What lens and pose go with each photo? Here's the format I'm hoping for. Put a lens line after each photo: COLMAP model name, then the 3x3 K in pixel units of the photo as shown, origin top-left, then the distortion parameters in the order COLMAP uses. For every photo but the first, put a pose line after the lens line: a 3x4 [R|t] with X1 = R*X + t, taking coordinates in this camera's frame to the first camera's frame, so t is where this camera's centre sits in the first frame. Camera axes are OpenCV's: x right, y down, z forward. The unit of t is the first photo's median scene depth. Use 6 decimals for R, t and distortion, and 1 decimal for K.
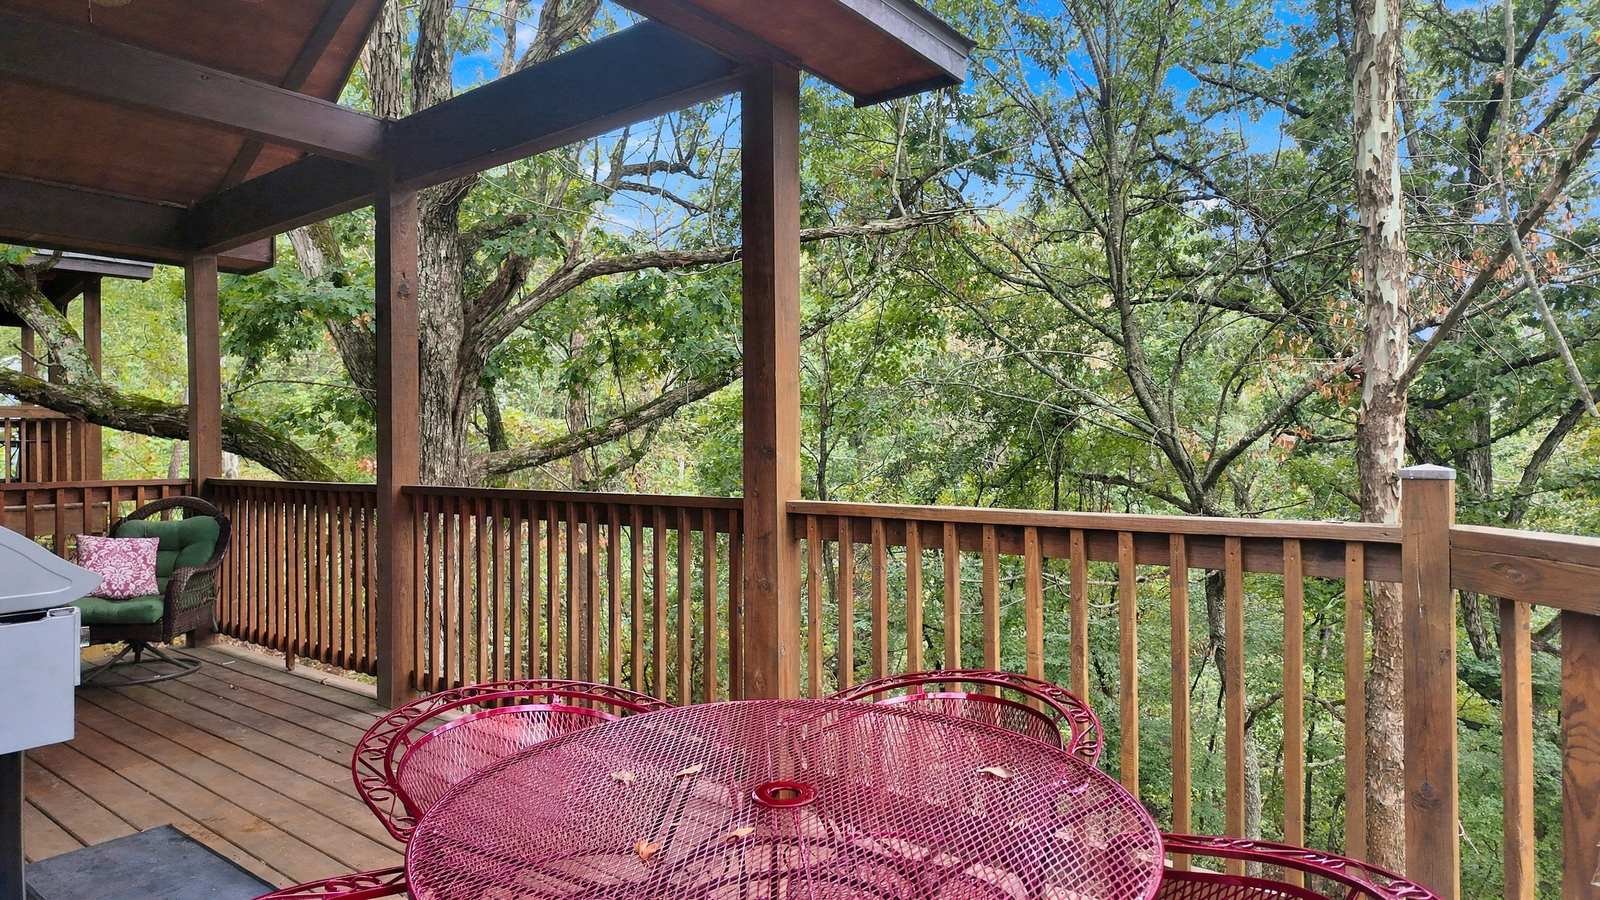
lens RADIAL K [[930.7, 0, 803.5], [0, 930.7, 447.2], [0, 0, 1]] dist [0.062896, -0.070749]
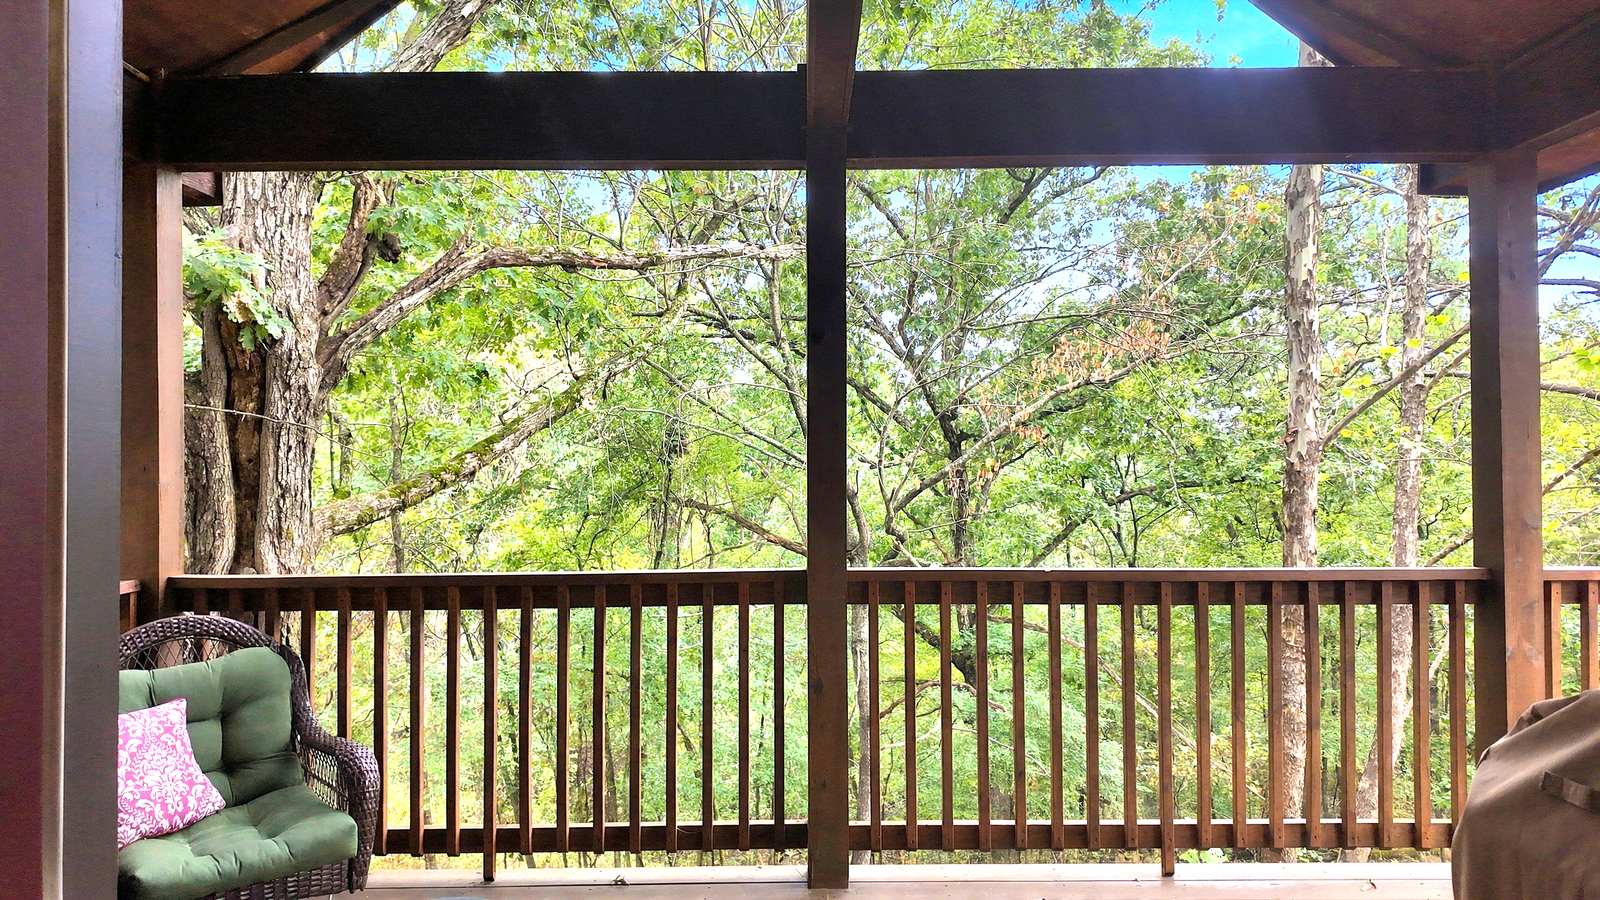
lens RADIAL K [[930.7, 0, 803.5], [0, 930.7, 447.2], [0, 0, 1]] dist [0.062896, -0.070749]
pose [[0.788131, 0.007044, 0.615467, -0.509836], [0.003248, 0.999873, -0.015603, -0.025142], [-0.615499, 0.014296, 0.788008, 0.253776]]
